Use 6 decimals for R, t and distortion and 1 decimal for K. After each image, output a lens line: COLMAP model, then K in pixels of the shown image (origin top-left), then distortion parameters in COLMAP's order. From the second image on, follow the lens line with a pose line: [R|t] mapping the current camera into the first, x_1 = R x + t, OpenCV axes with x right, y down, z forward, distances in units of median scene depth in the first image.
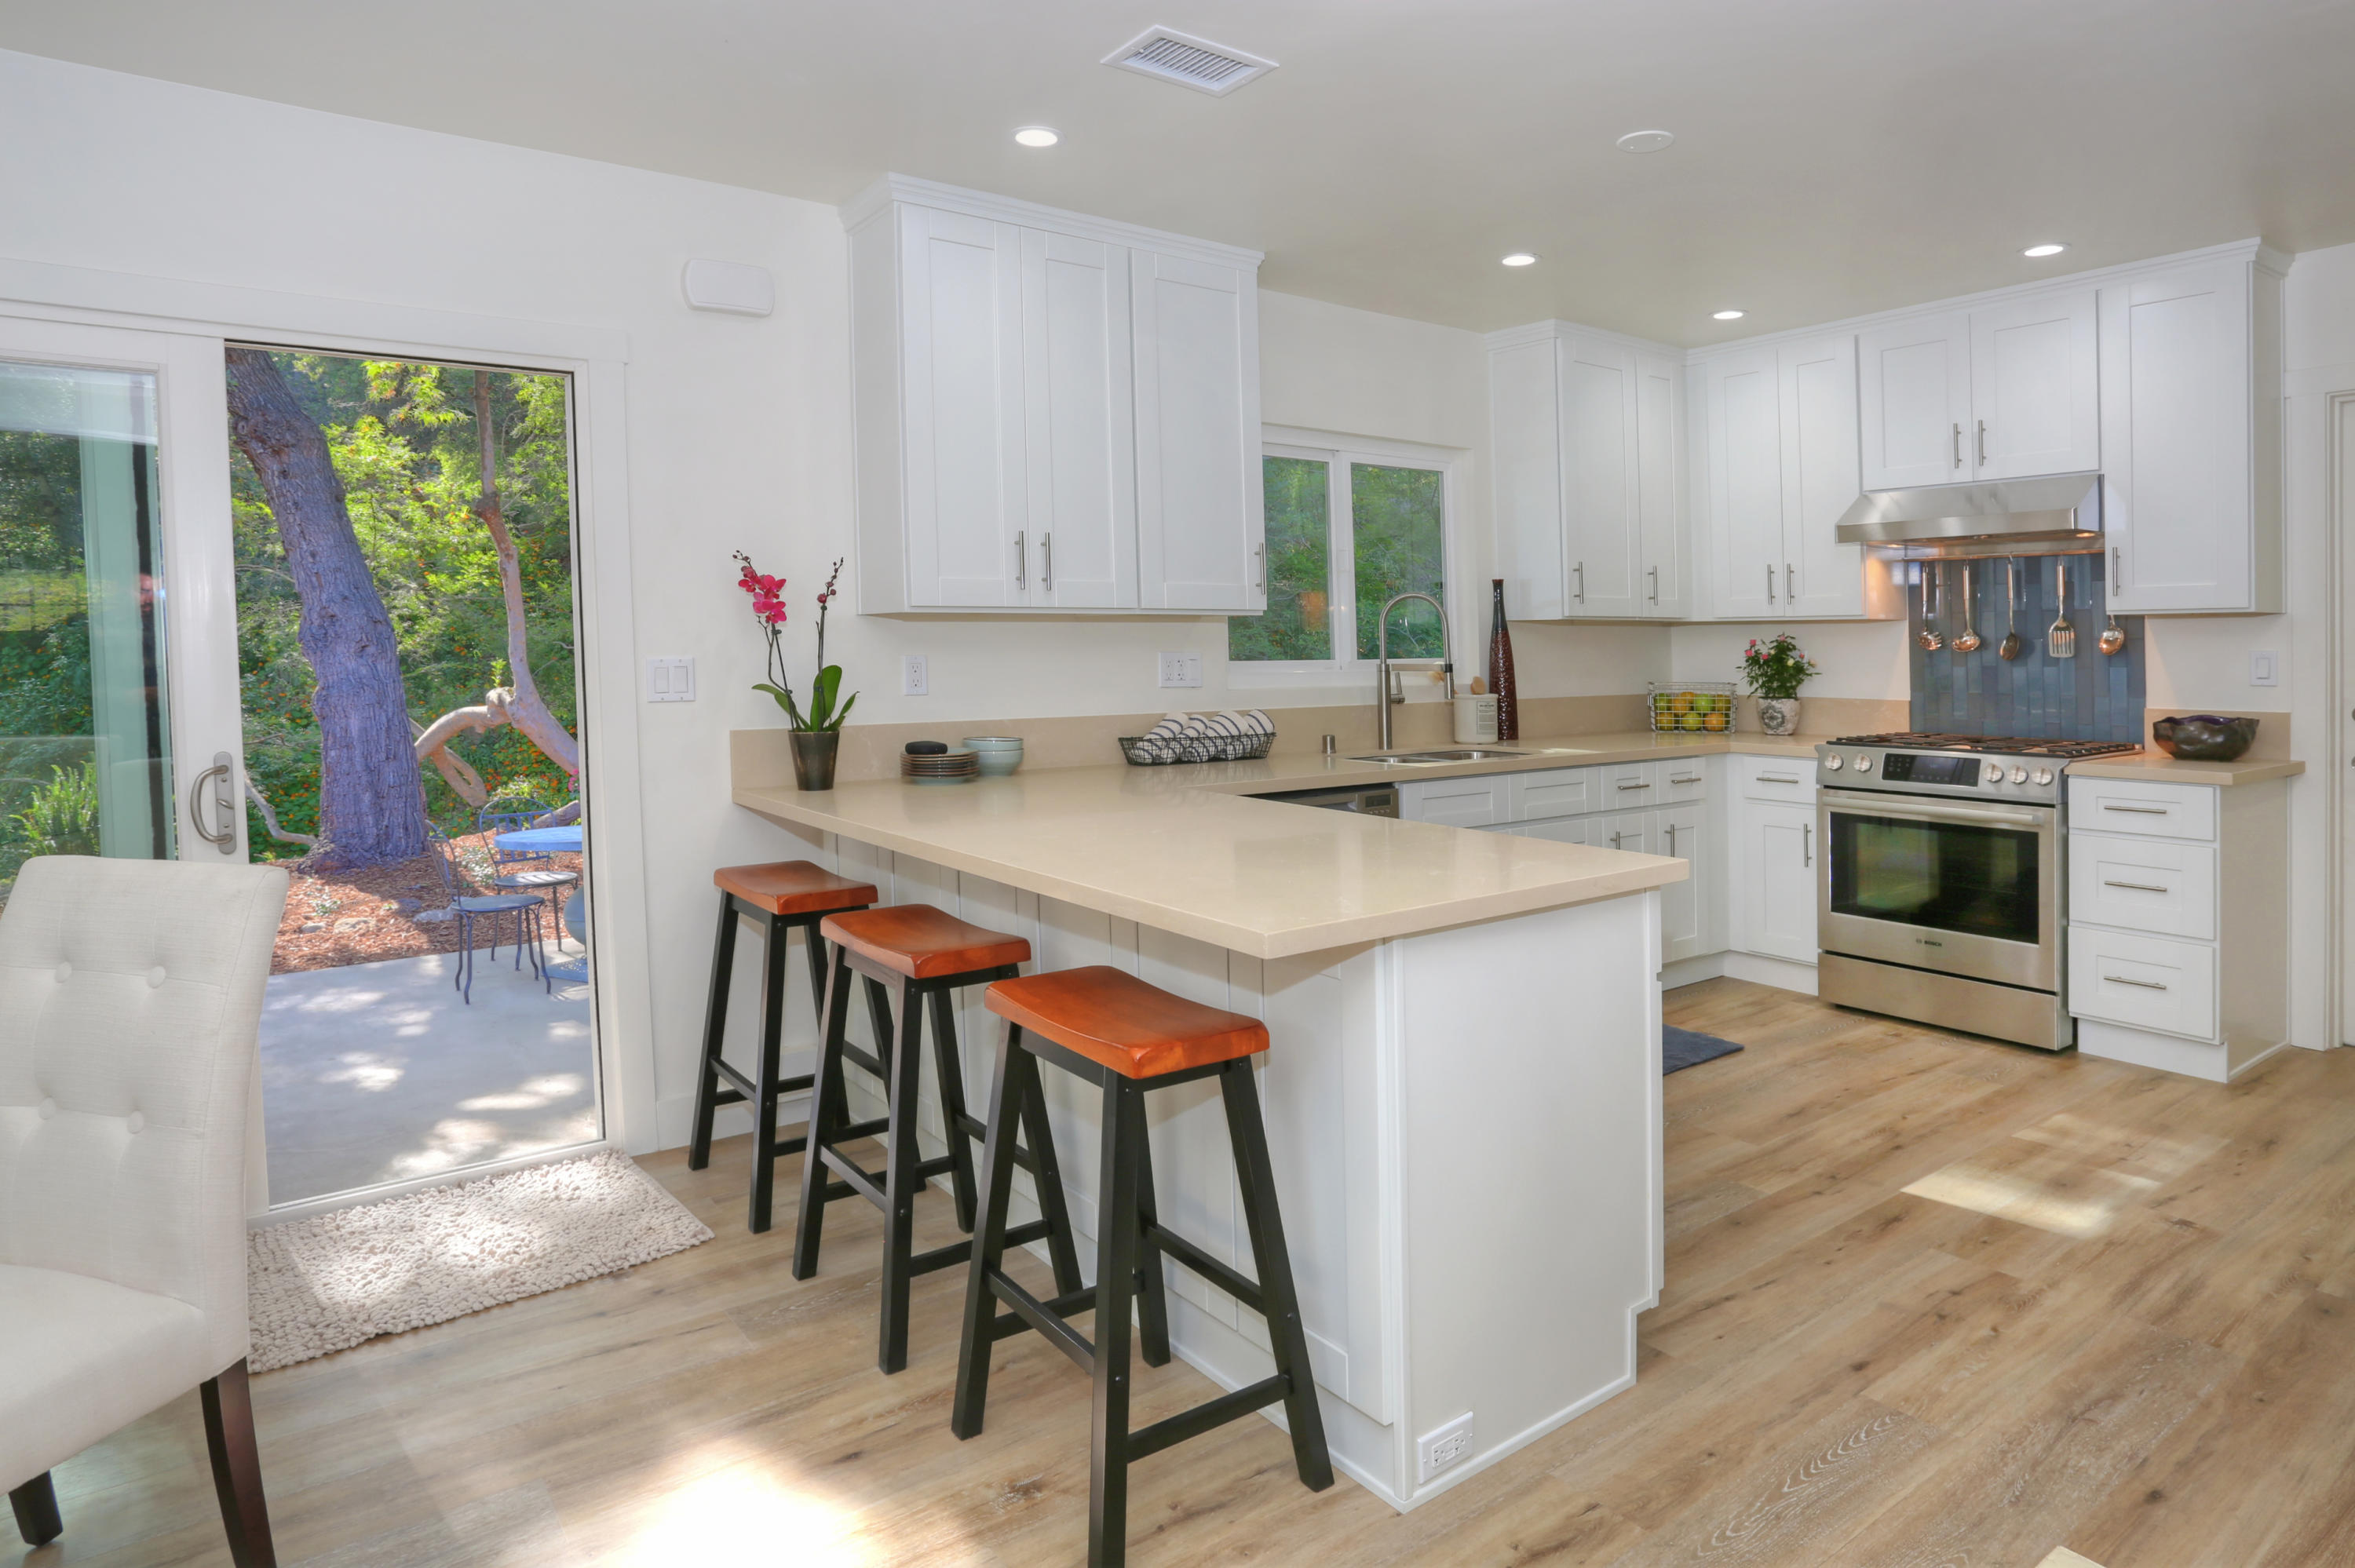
lens RADIAL K [[1313.7, 0, 1145.0], [0, 1313.7, 677.8], [0, 0, 1]] dist [-0.061167, 0.023816]
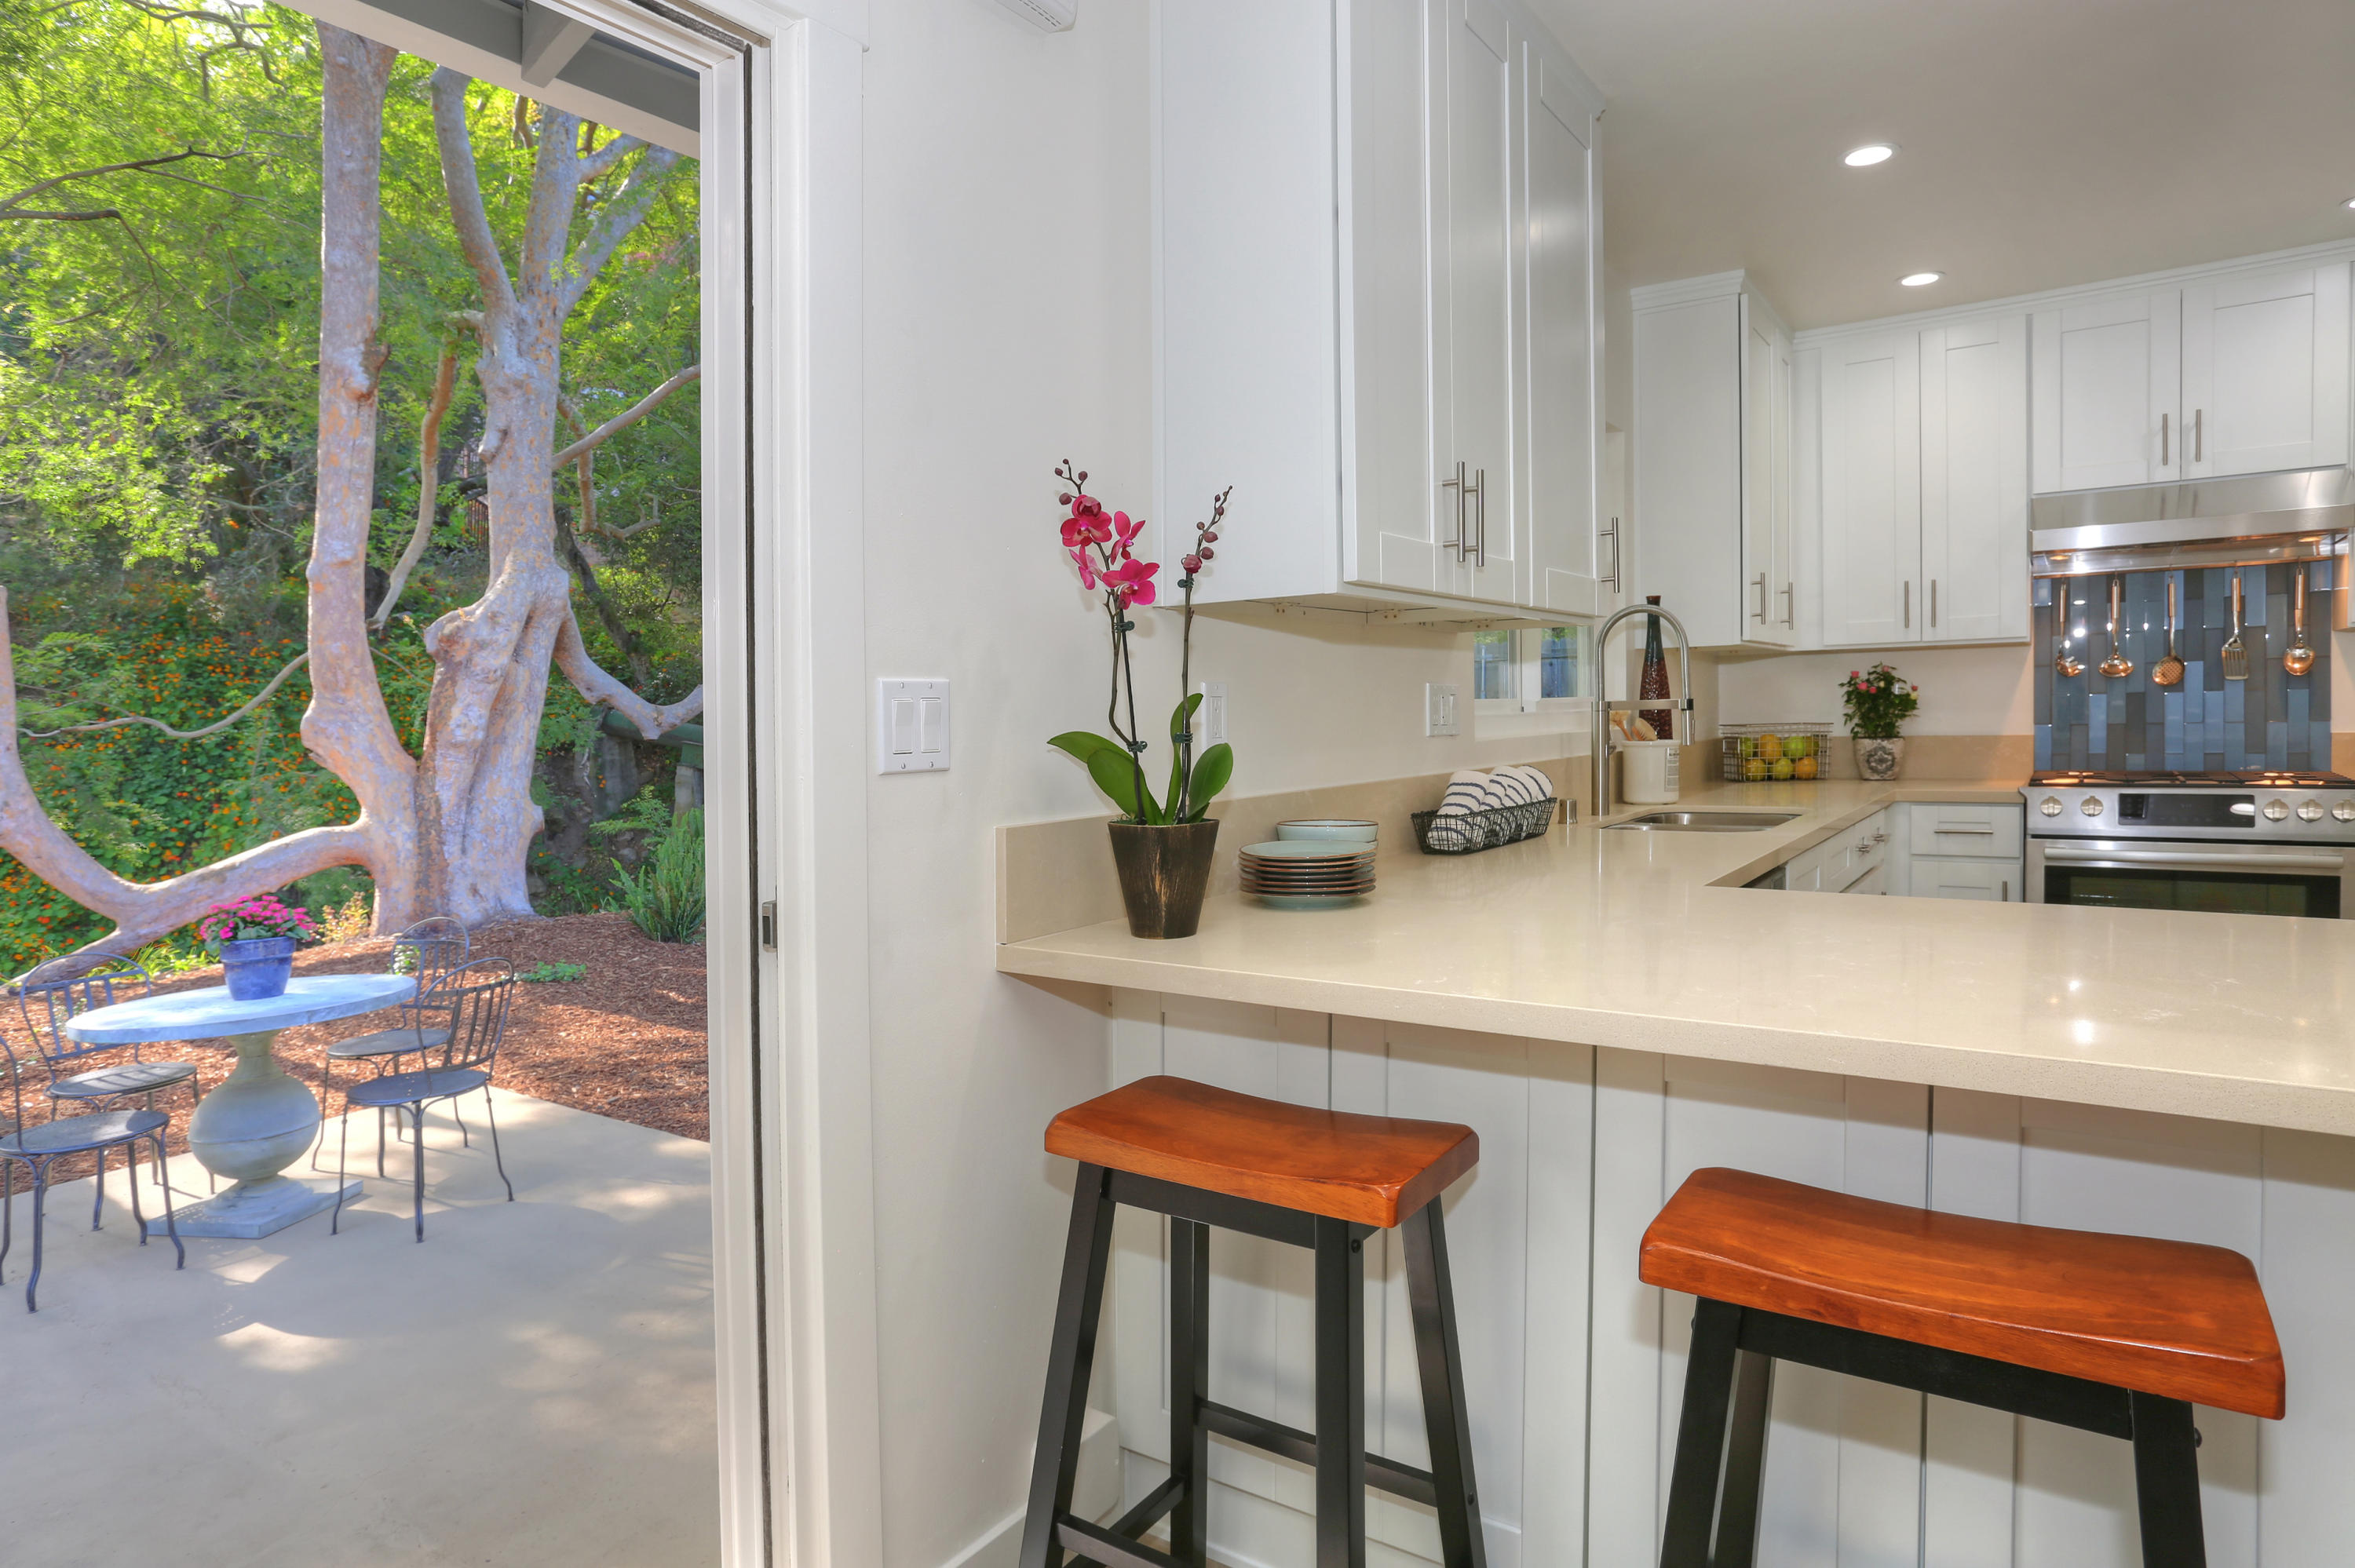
lens RADIAL K [[1313.7, 0, 1166.0], [0, 1313.7, 785.7], [0, 0, 1]] dist [-0.061167, 0.023816]
pose [[0.948240, -0.038903, 0.315162, -0.315053], [0.030791, 0.999055, 0.030680, 0.007916], [-0.316058, -0.019388, 0.948542, 0.391777]]
